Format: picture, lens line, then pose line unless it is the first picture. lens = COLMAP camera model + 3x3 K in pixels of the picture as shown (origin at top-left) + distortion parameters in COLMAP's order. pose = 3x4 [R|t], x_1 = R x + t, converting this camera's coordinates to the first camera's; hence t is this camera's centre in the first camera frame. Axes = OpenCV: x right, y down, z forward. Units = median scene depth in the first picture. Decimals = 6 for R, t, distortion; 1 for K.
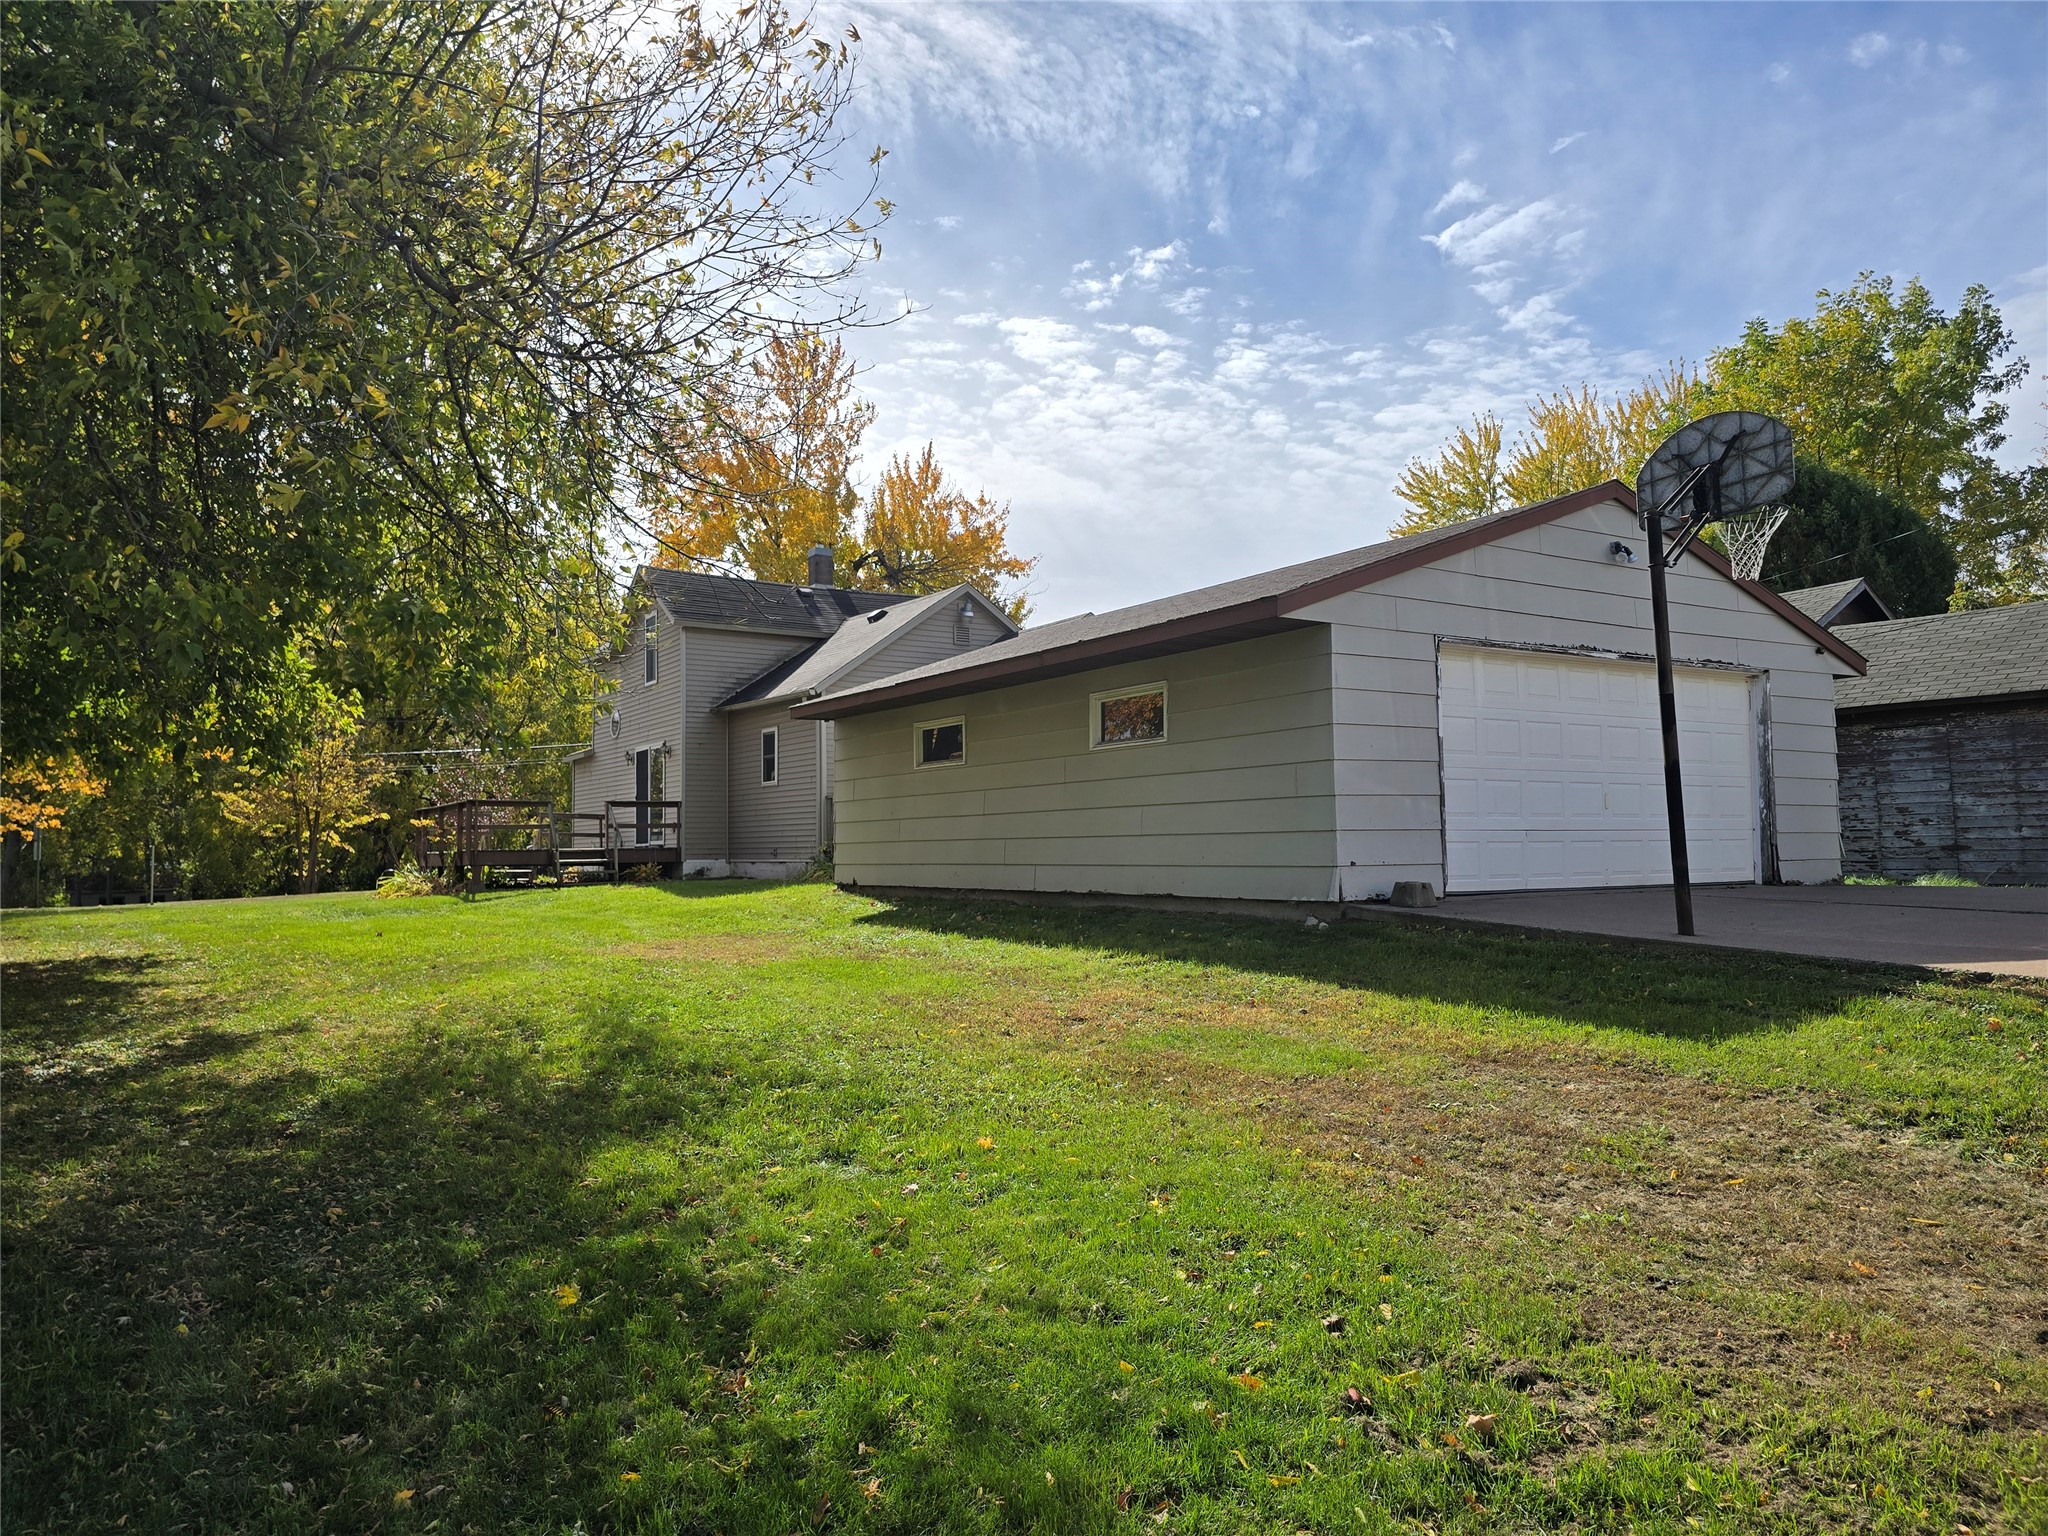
lens RADIAL K [[1318.3, 0, 1029.7], [0, 1318.3, 761.3], [0, 0, 1]] dist [0.082951, -0.071996]
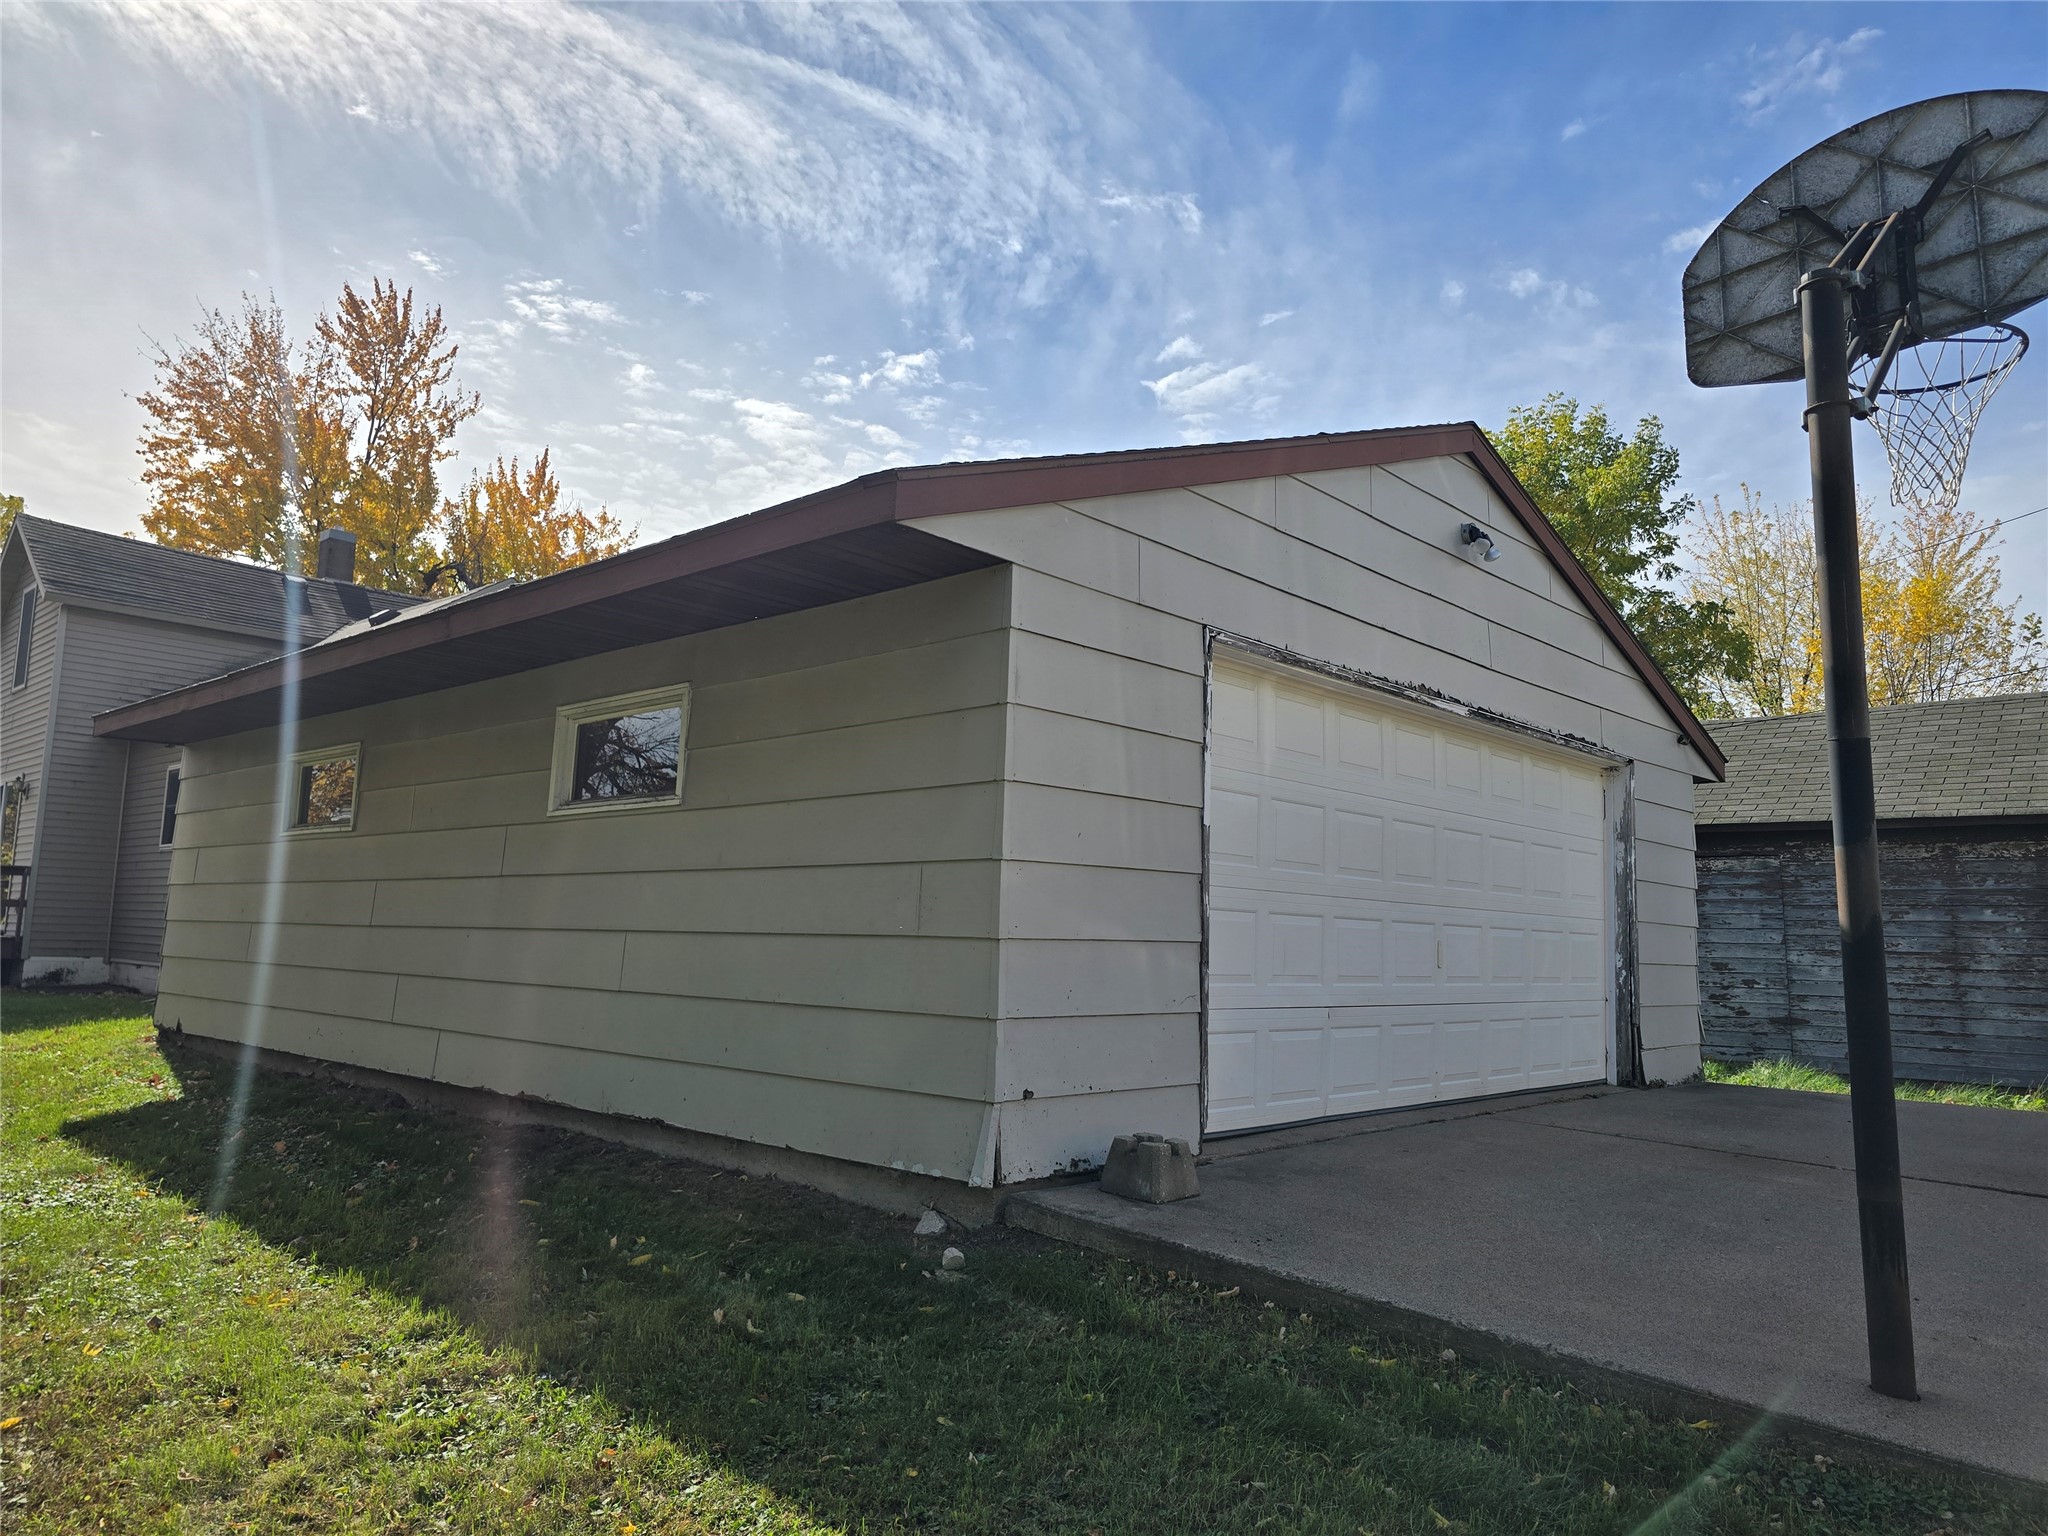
lens RADIAL K [[1318.3, 0, 1029.7], [0, 1318.3, 761.3], [0, 0, 1]] dist [0.082951, -0.071996]
pose [[0.967758, 0.072376, 0.241260, 0.101468], [-0.056260, 0.995741, -0.073040, -0.002011], [-0.245518, 0.057112, 0.967708, 0.443017]]
